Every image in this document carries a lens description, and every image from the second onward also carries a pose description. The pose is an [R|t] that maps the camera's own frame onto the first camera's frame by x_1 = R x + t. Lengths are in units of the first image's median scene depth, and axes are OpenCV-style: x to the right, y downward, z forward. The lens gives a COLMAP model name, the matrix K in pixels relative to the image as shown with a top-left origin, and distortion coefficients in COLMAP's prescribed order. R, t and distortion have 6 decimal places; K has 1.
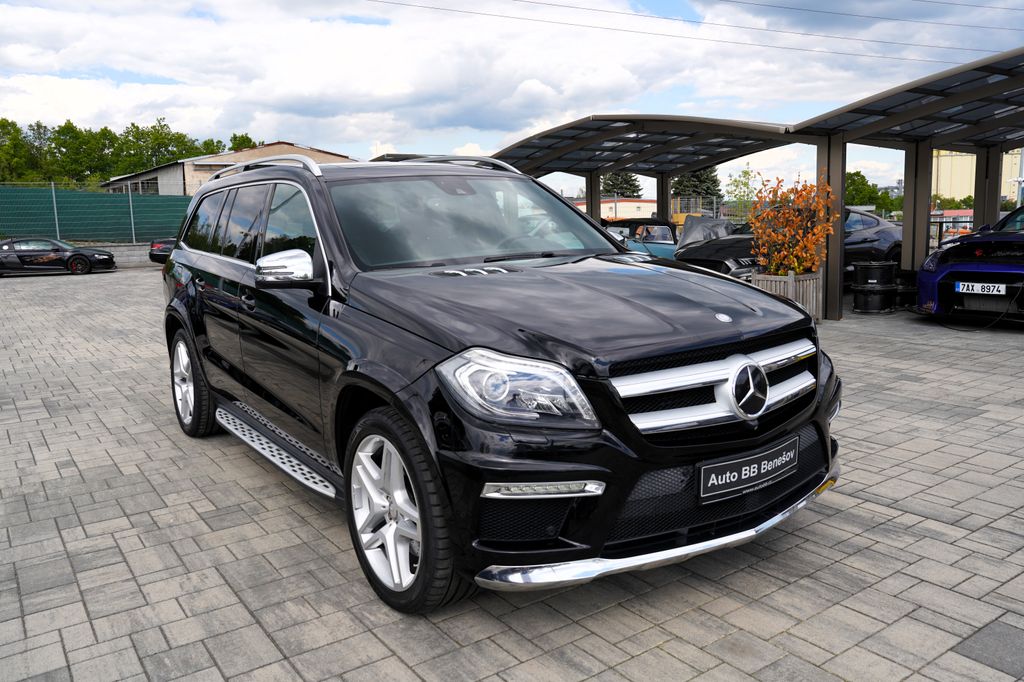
lens RADIAL K [[797.3, 0, 512.0], [0, 797.3, 341.0], [0, 0, 1]] dist [0.015395, 0.007966]
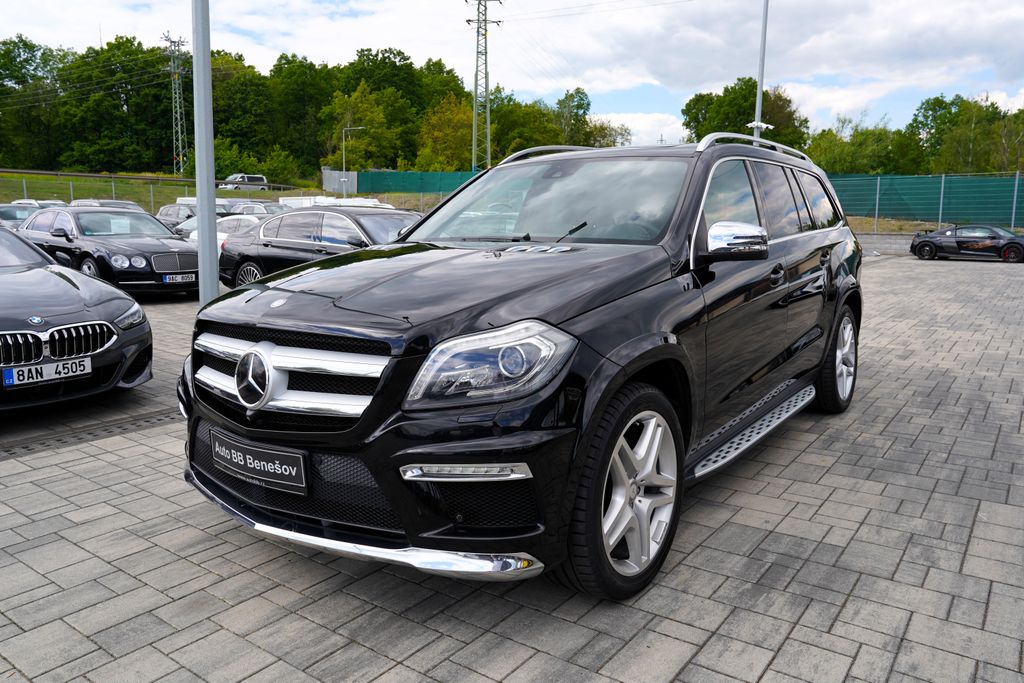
lens RADIAL K [[736.9, 0, 522.8], [0, 736.9, 322.4], [0, 0, 1]] dist [-0.086692, 0.084961]
pose [[0.327444, 0.157140, -0.931712, 0.834756], [-0.151848, 0.982008, 0.112257, -0.104675], [0.932589, 0.104720, 0.345414, 0.686648]]
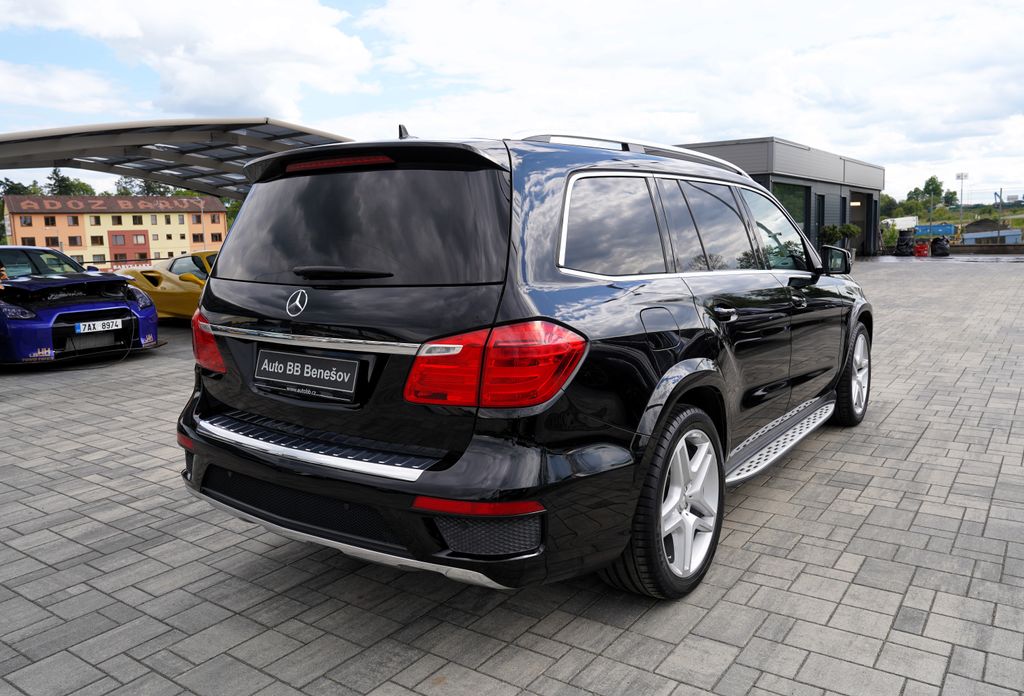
lens RADIAL K [[778.2, 0, 512.0], [0, 778.2, 348.0], [0, 0, 1]] dist [-0.071556, 0.062327]
pose [[-0.338292, -0.097839, 0.935941, -1.206532], [0.182509, 0.968875, 0.167249, -0.231652], [-0.923174, 0.227396, -0.309906, 1.753923]]
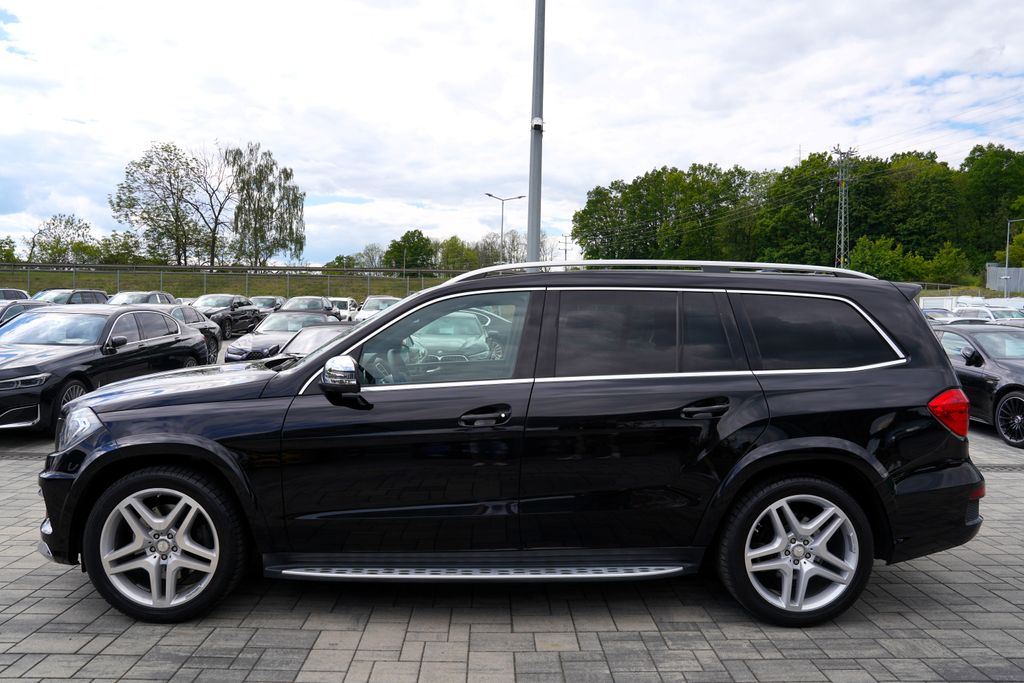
lens RADIAL K [[718.8, 0, 514.3], [0, 718.8, 319.7], [0, 0, 1]] dist [-0.115619, 0.084837]
pose [[-0.545475, 0.027247, -0.837684, 0.752866], [-0.127314, 0.985179, 0.114947, -0.323145], [0.828401, 0.169350, -0.533922, 1.785154]]
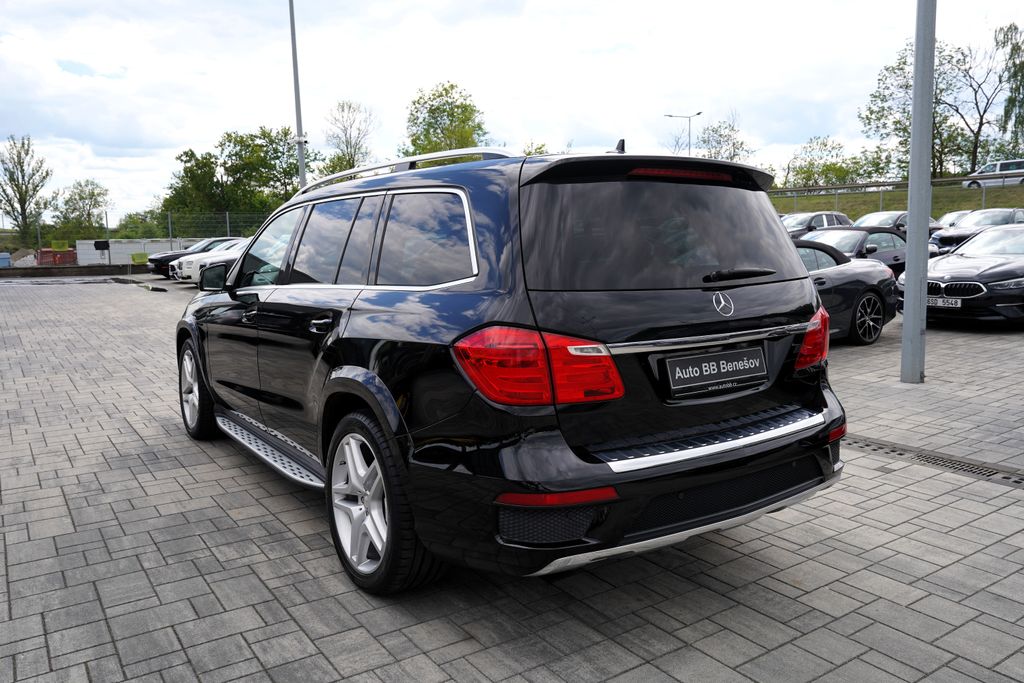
lens RADIAL K [[787.2, 0, 507.1], [0, 787.2, 342.0], [0, 0, 1]] dist [-0.076387, 0.085351]
pose [[-0.998887, 0.043995, 0.017017, -0.337720], [0.047009, 0.958364, 0.281653, -0.367964], [-0.003917, 0.282140, -0.959365, 2.402170]]
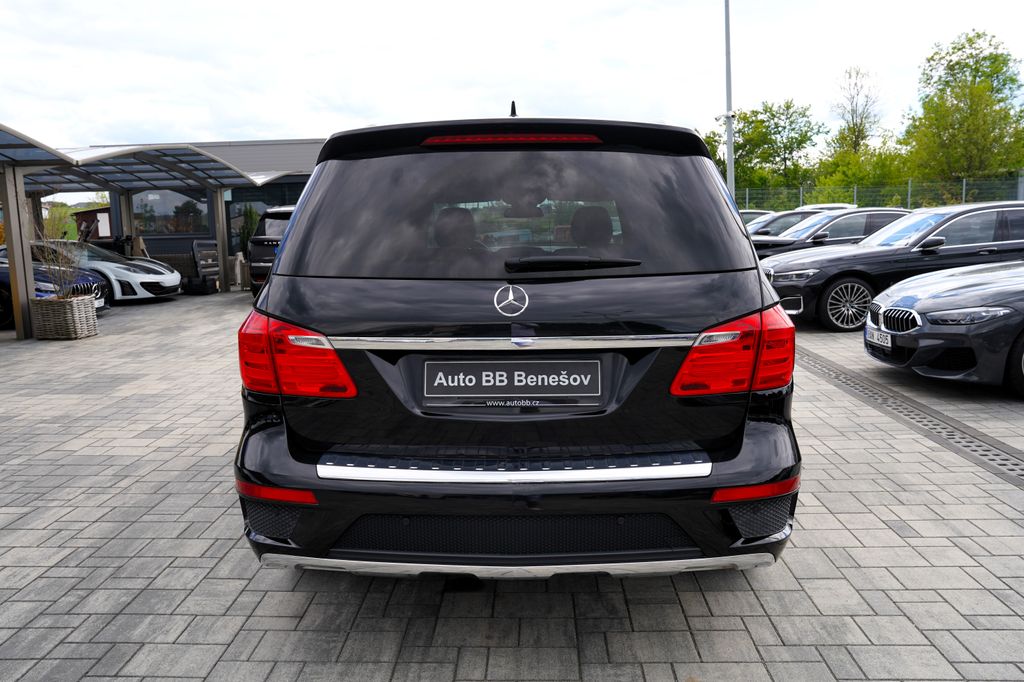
lens RADIAL K [[787.2, 0, 507.1], [0, 787.2, 341.5], [0, 0, 1]] dist [-0.076387, 0.085351]
pose [[-0.800148, -0.040846, 0.598410, -0.863028], [0.137561, 0.958589, 0.249367, -0.305603], [-0.583815, 0.281849, -0.761395, 2.154060]]
